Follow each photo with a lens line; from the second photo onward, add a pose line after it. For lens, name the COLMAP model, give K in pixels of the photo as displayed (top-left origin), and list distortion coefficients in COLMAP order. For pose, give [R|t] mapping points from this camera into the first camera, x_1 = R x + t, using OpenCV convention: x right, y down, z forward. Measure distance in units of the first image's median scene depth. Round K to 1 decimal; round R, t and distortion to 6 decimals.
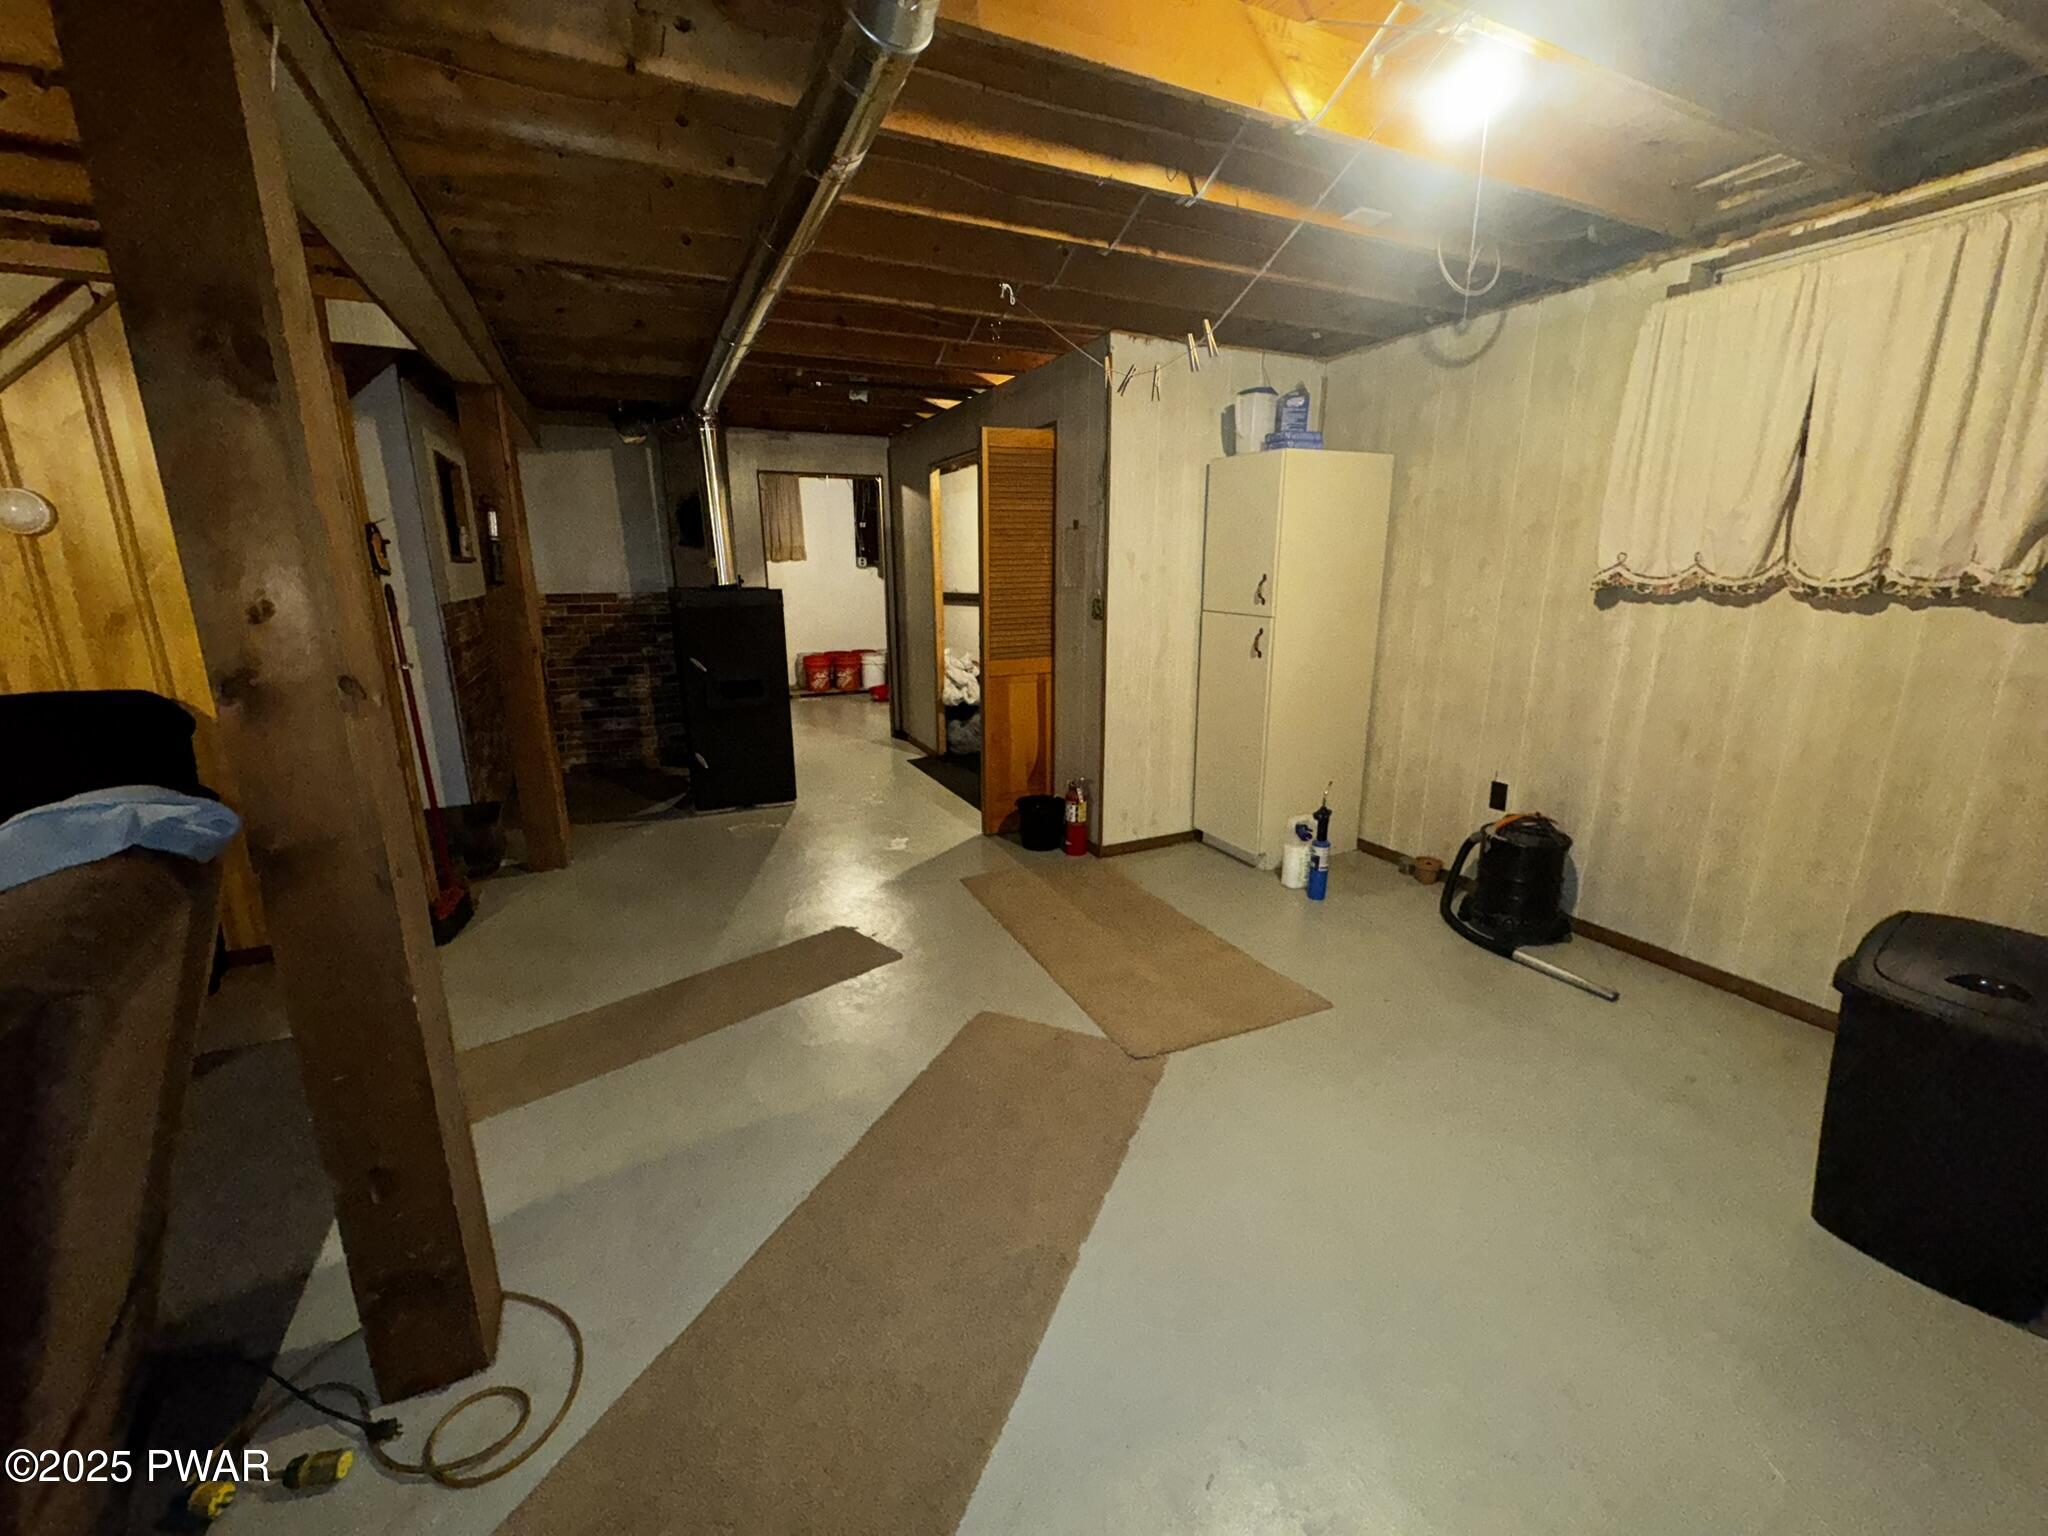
lens RADIAL K [[831.5, 0, 1024.0], [0, 831.5, 768.0], [0, 0, 1]] dist [0.001457, 0.000118]
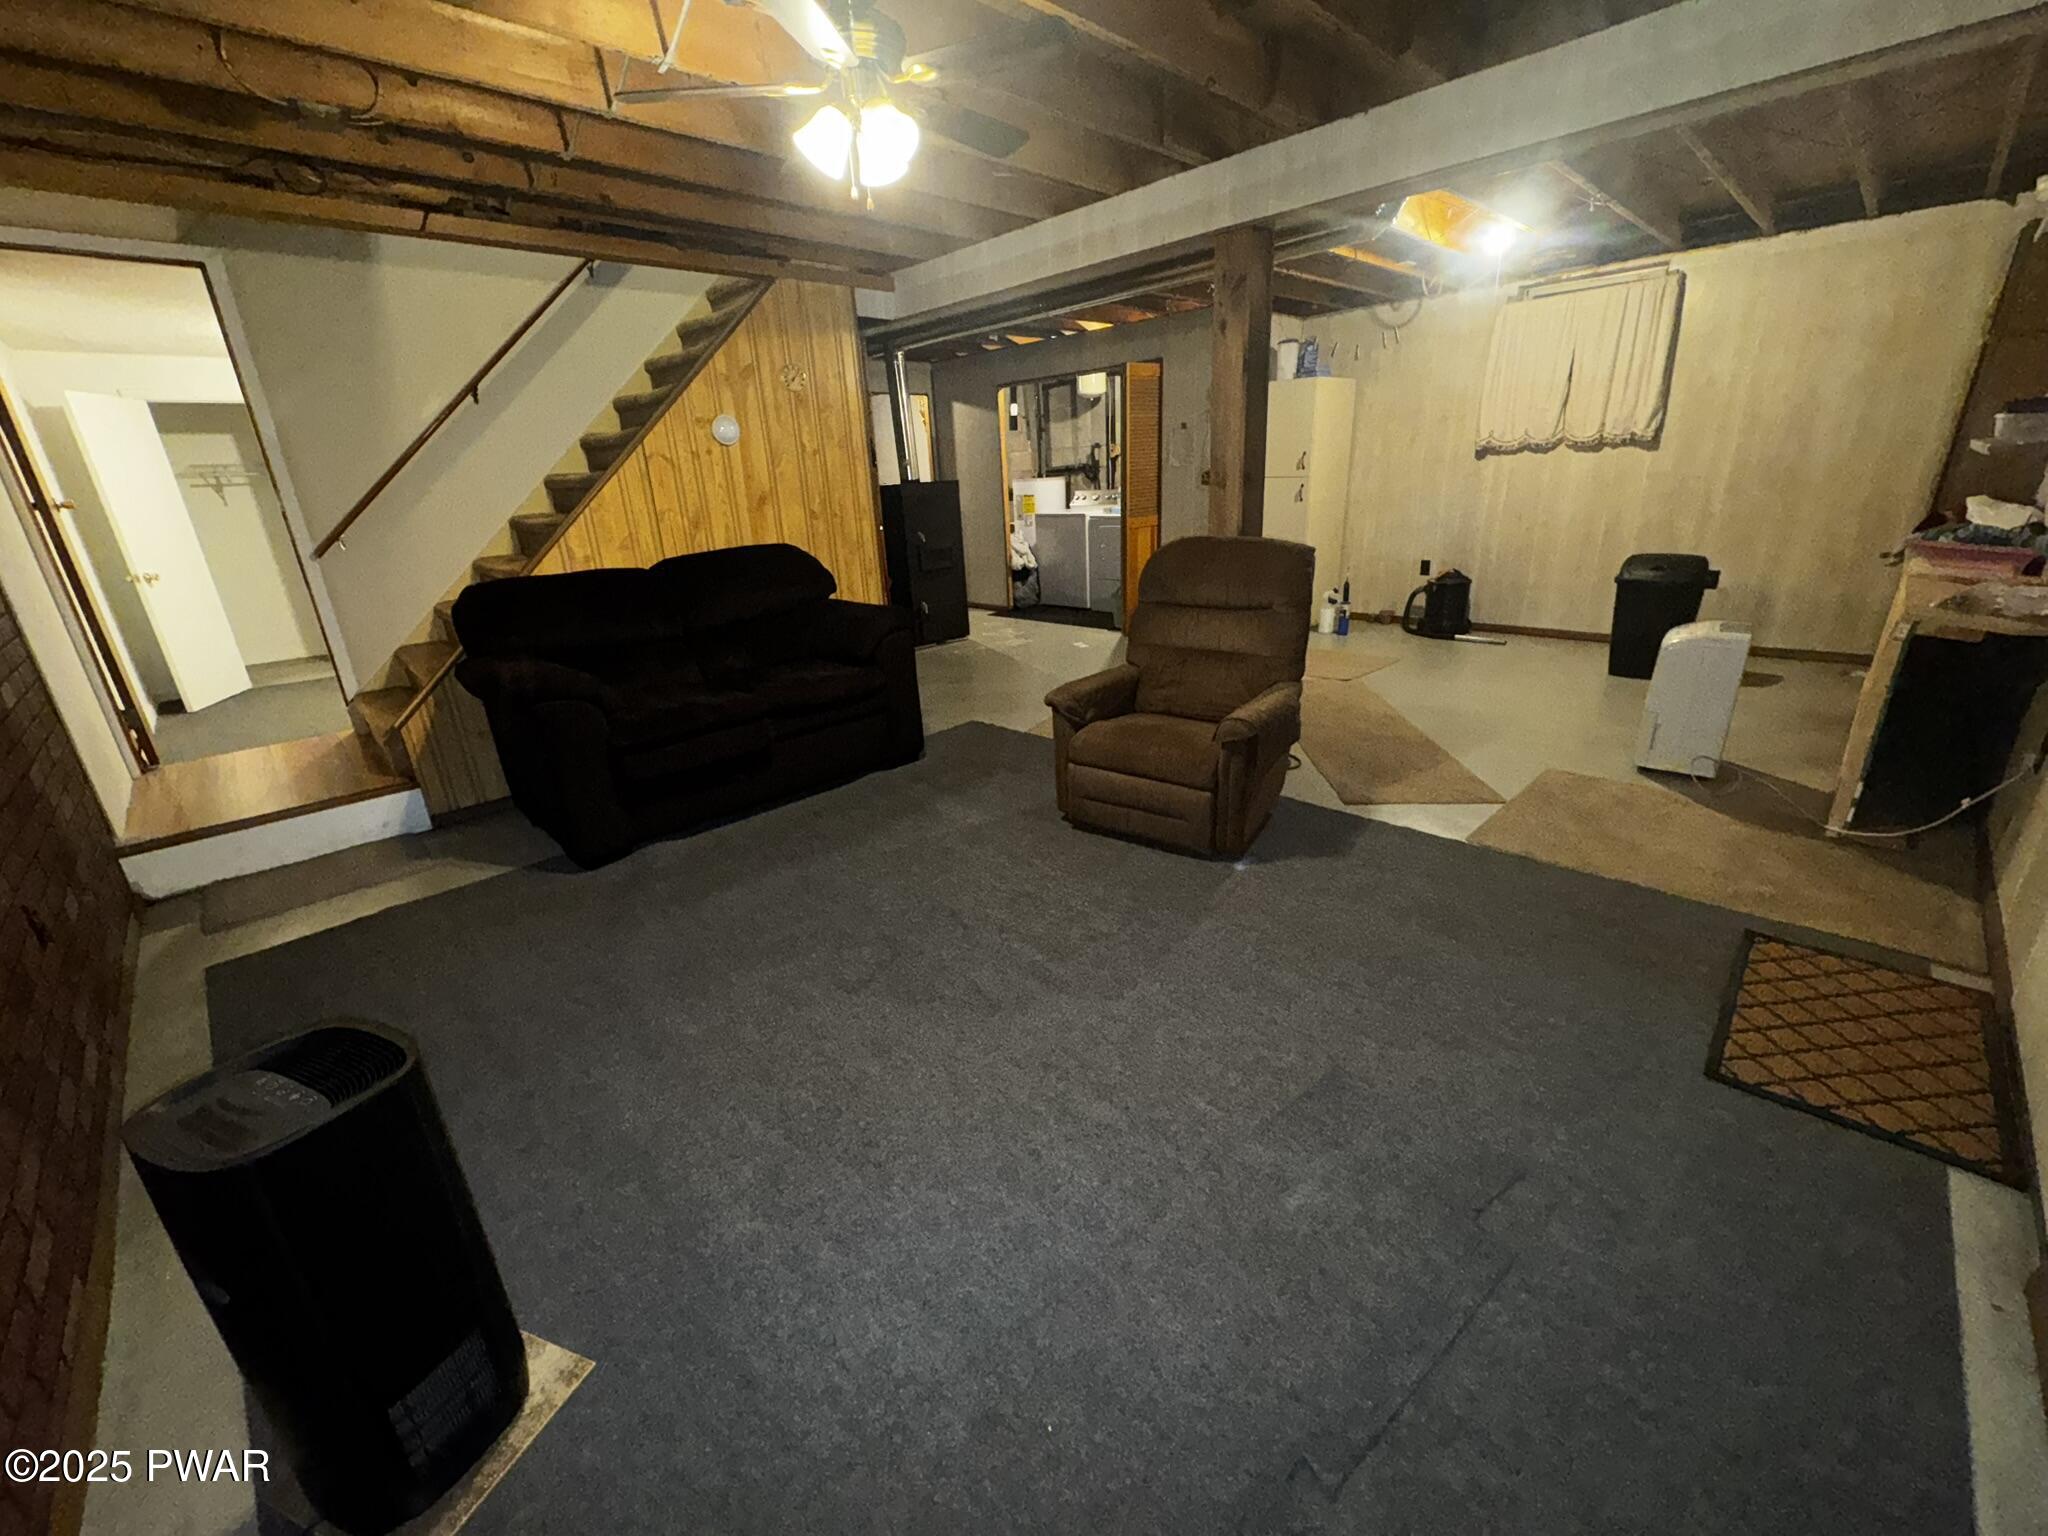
lens RADIAL K [[831.5, 0, 1024.0], [0, 831.5, 768.0], [0, 0, 1]] dist [0.001457, 0.000118]
pose [[0.945562, -0.145828, 0.290942, -0.997792], [0.118047, 0.986790, 0.110955, 0.182297], [-0.303279, -0.070570, 0.950285, -0.603111]]
